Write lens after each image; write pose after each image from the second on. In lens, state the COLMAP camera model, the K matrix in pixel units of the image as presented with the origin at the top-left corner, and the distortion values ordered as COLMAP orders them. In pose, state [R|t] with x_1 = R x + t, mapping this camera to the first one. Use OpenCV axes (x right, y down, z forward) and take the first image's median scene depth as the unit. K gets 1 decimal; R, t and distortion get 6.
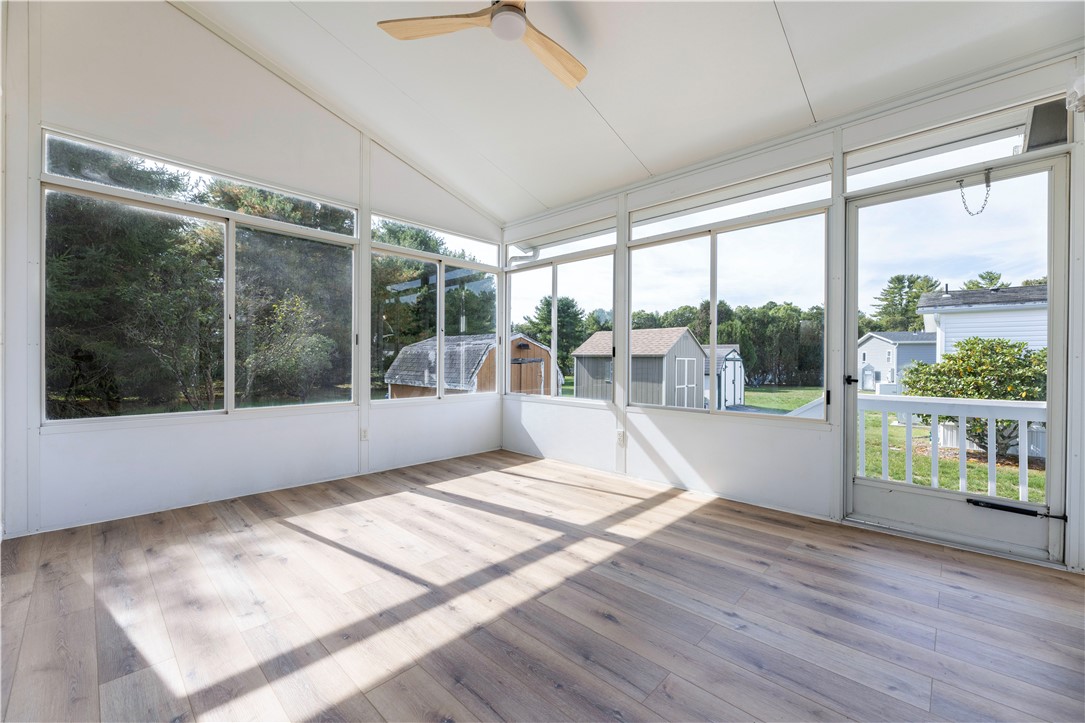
lens RADIAL K [[435.1, 0, 538.5], [0, 435.1, 360.7], [0, 0, 1]] dist [-0.000608, -0.000117]
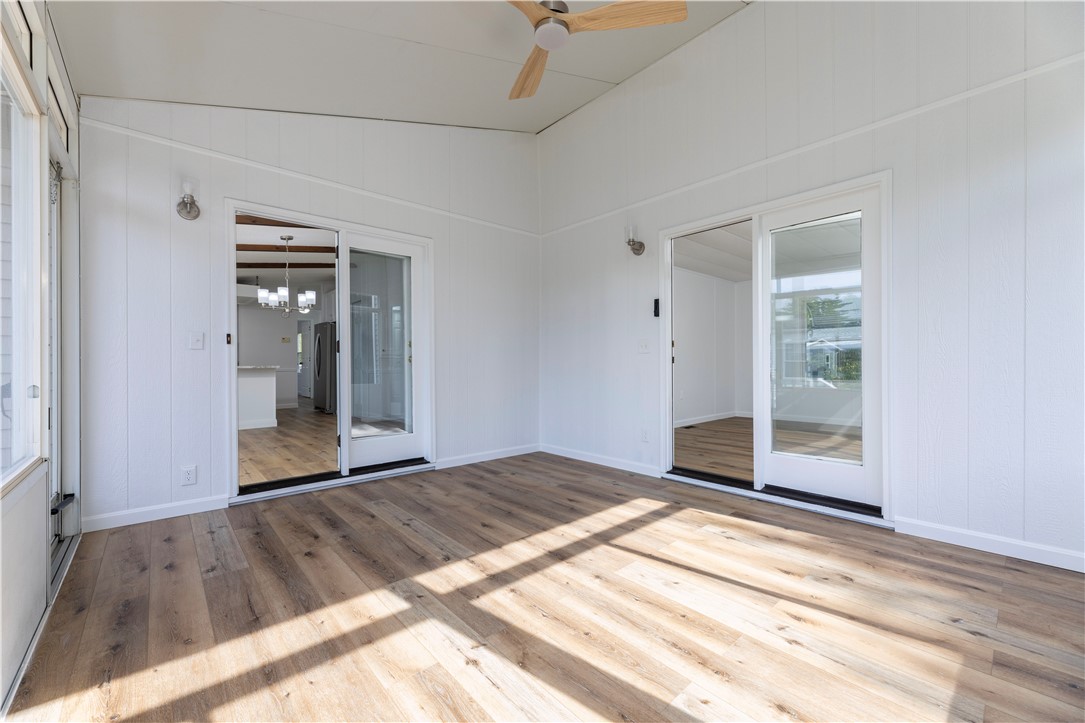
lens RADIAL K [[435.1, 0, 538.5], [0, 435.1, 360.7], [0, 0, 1]] dist [-0.000608, -0.000117]
pose [[-0.996437, -0.001389, 0.084326, -0.129114], [-0.001737, 0.999990, -0.004054, 0.000993], [-0.084320, -0.004186, -0.996430, 2.037842]]
